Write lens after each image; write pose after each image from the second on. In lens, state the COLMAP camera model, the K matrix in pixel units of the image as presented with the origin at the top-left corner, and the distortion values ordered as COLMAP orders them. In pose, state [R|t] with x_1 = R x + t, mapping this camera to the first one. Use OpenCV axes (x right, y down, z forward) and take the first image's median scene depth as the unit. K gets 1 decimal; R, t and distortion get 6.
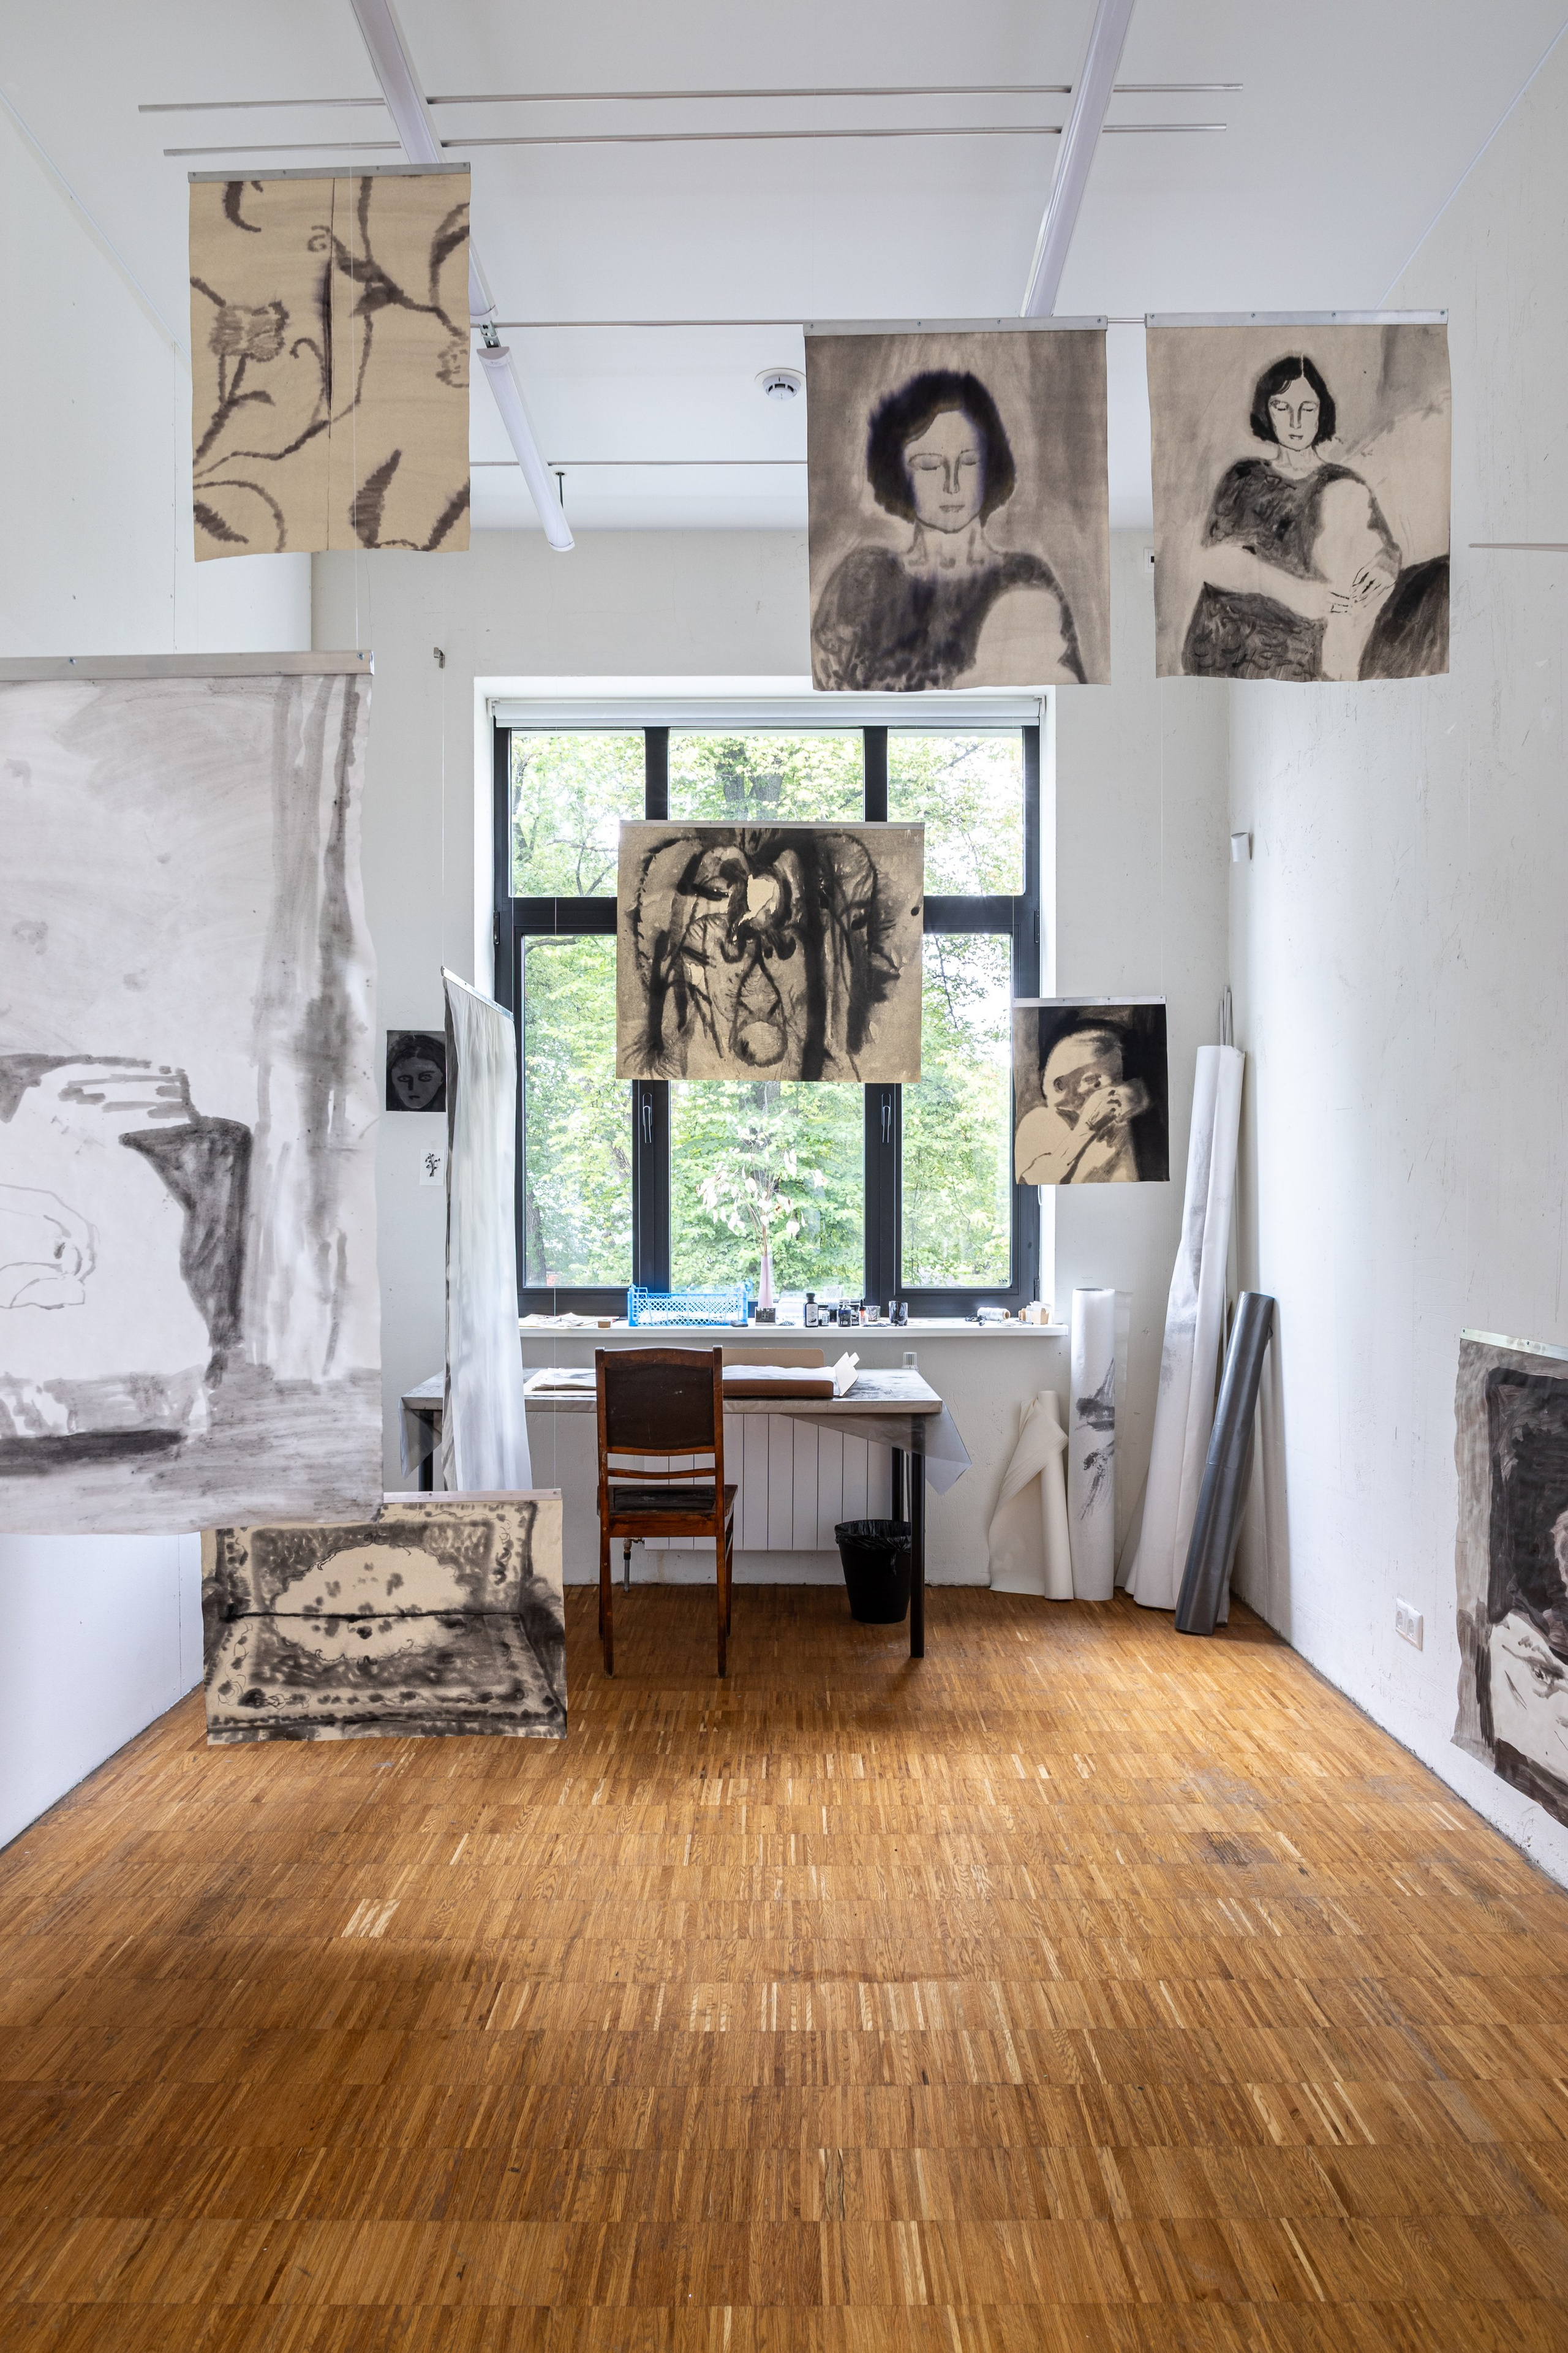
lens RADIAL K [[1730.6, 0, 844.9], [0, 1730.6, 1228.3], [0, 0, 1]] dist [-0.038087, 0.008541]
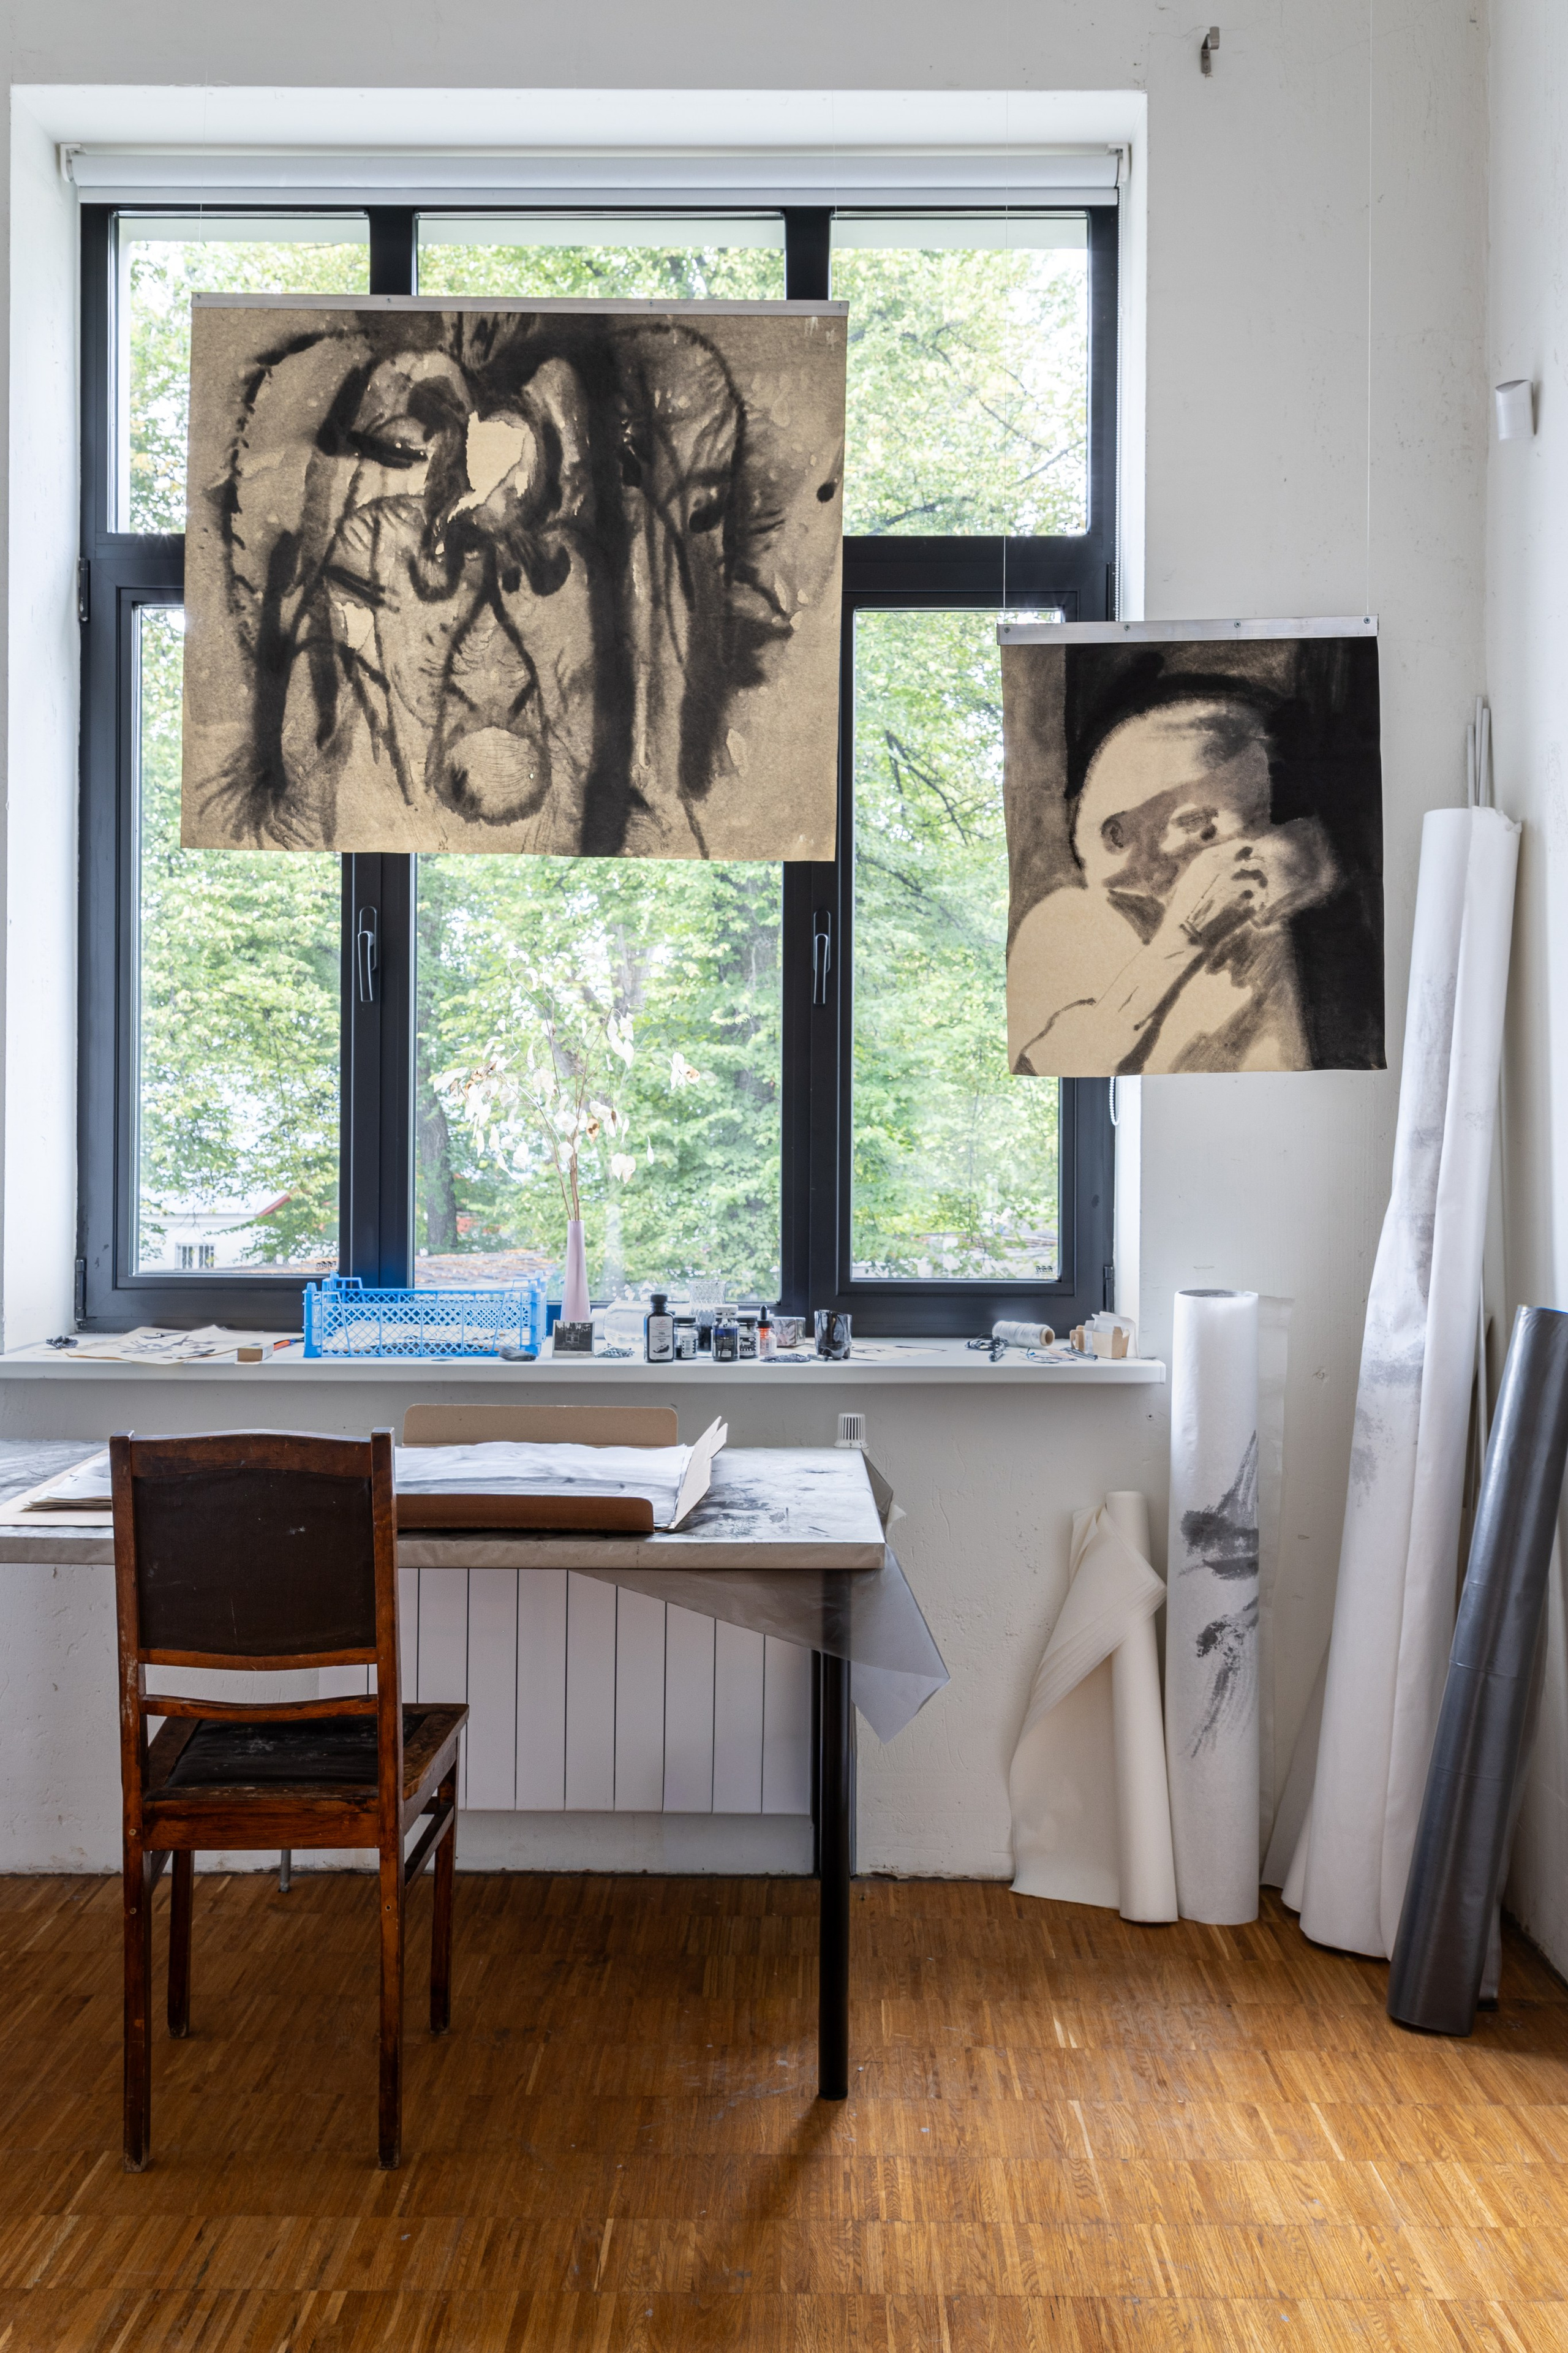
lens RADIAL K [[2317.9, 0, 849.2], [0, 2317.9, 1080.2], [0, 0, 1]] dist [0.036048, 0.000000]
pose [[0.999694, 0.005543, -0.024091, 0.073914], [-0.006269, 0.999525, -0.030187, -0.007400], [0.023912, 0.030329, 0.999254, 0.448105]]
